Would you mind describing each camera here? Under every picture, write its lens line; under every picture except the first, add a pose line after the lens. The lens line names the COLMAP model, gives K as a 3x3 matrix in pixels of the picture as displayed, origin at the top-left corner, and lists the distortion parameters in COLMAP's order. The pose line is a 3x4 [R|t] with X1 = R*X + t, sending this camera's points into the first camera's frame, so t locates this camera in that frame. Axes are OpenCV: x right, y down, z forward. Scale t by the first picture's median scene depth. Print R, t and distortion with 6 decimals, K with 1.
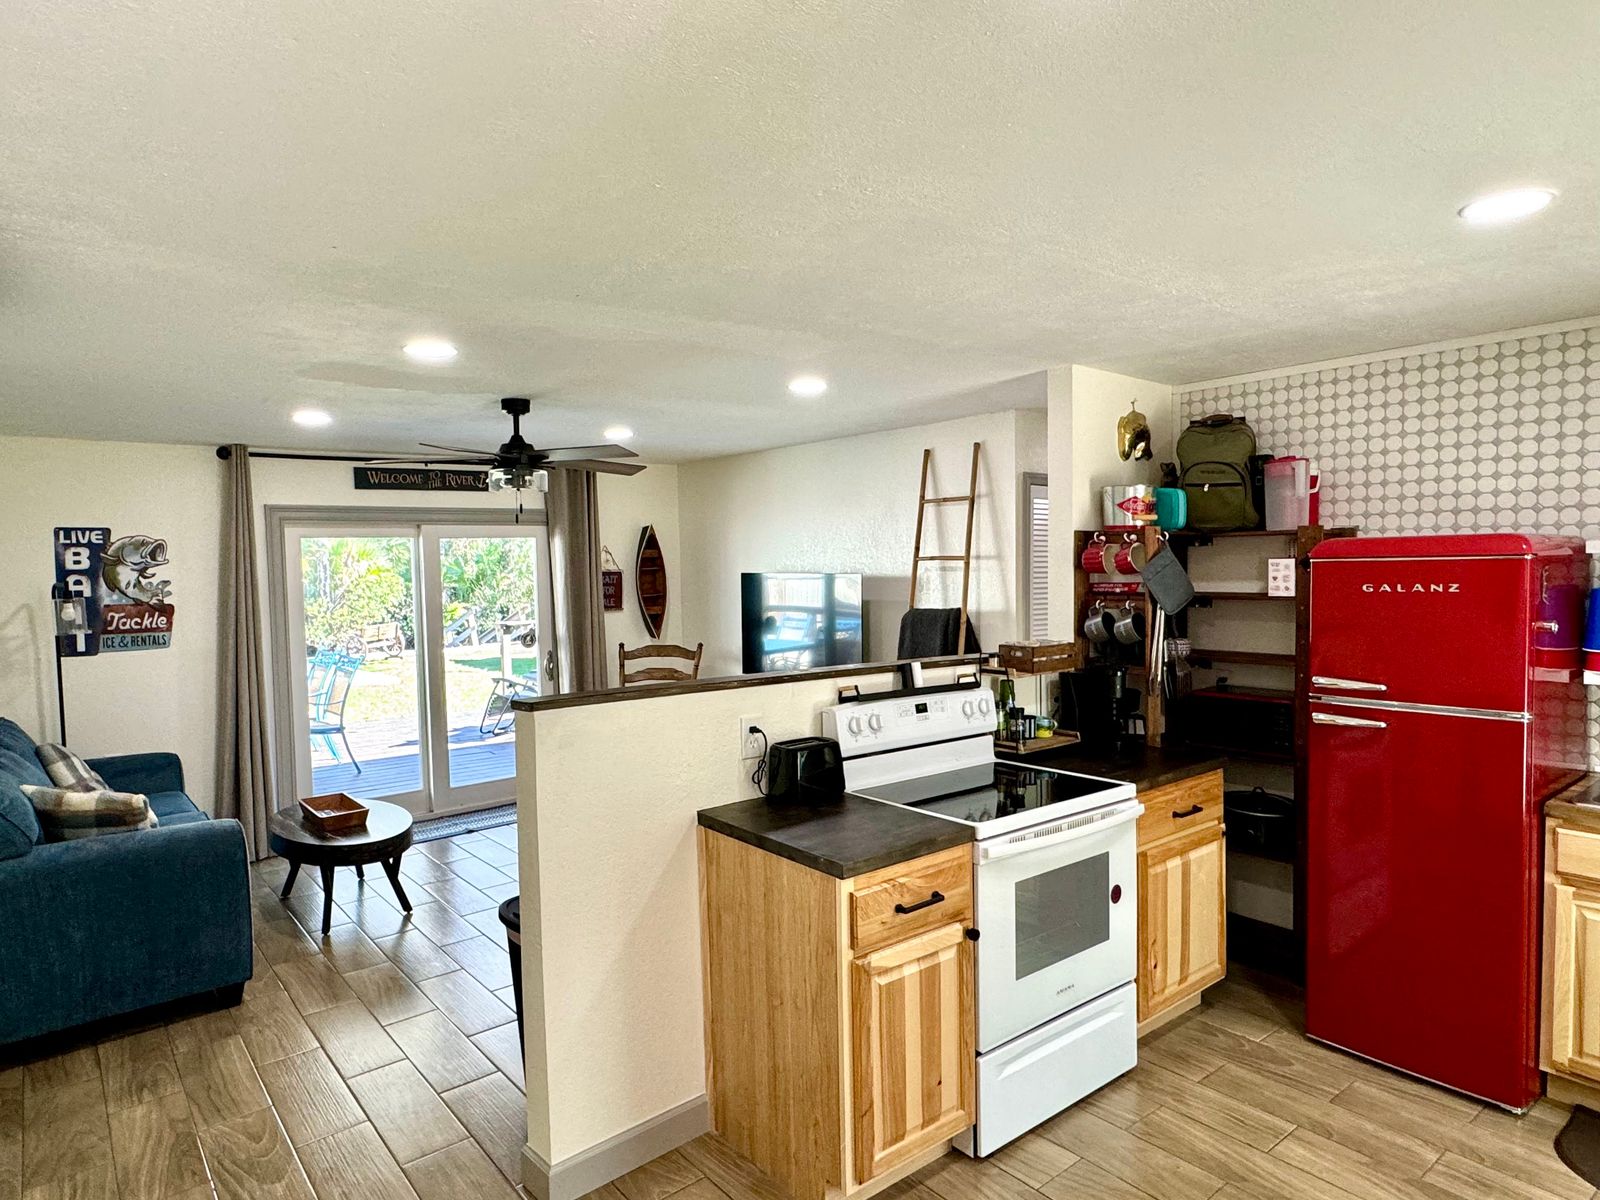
lens RADIAL K [[950.5, 0, 800.0], [0, 950.5, 600.0], [0, 0, 1]] dist [-0.000118, -0.000192]
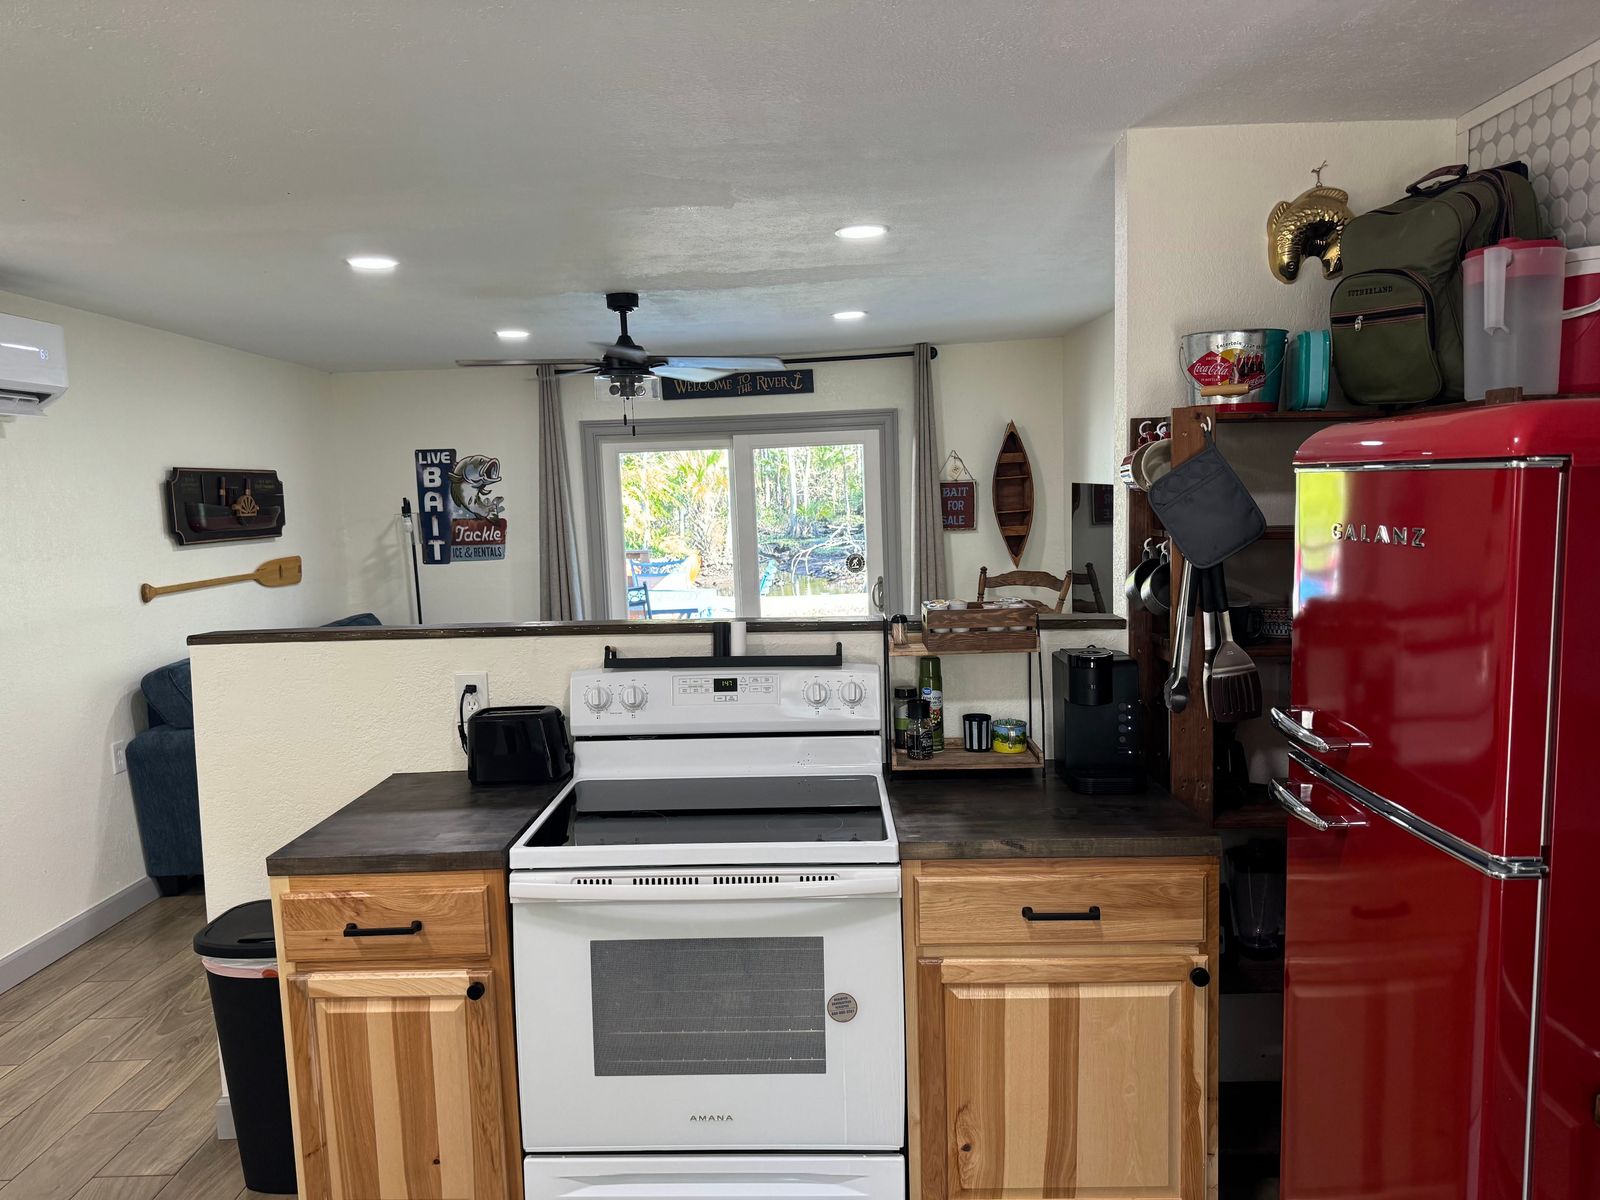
lens RADIAL K [[1132.7, 0, 800.0], [0, 1132.7, 600.0], [0, 0, 1]] dist [0.170516, -0.331853]
pose [[0.760602, 0.057915, -0.646630, 0.469364], [-0.004280, 0.996439, 0.084211, -0.015656], [0.649204, -0.061283, 0.758142, 0.246073]]
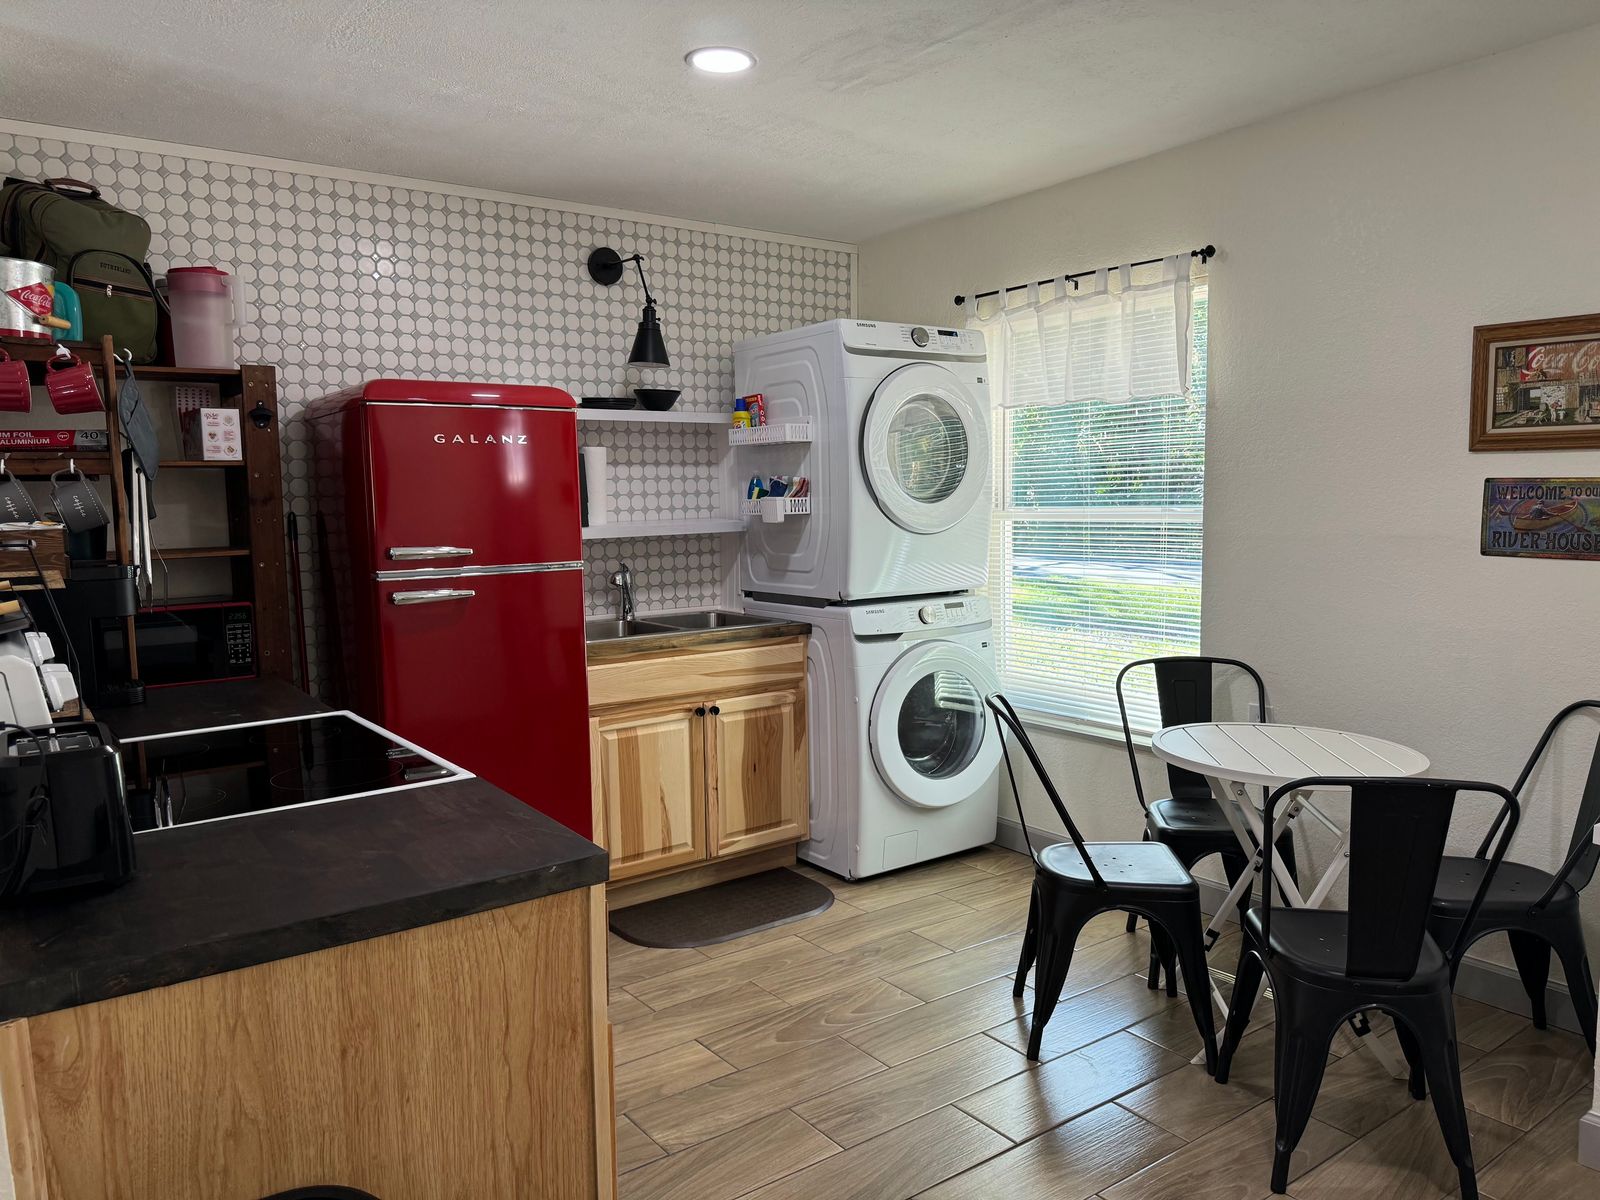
lens RADIAL K [[1138.3, 0, 800.0], [0, 1138.3, 600.0], [0, 0, 1]] dist [0.003619, 0.000165]
pose [[0.047771, -0.084610, 0.995268, -0.261292], [0.050272, 0.995347, 0.082204, 0.039427], [-0.997592, 0.046107, 0.051802, 0.384470]]
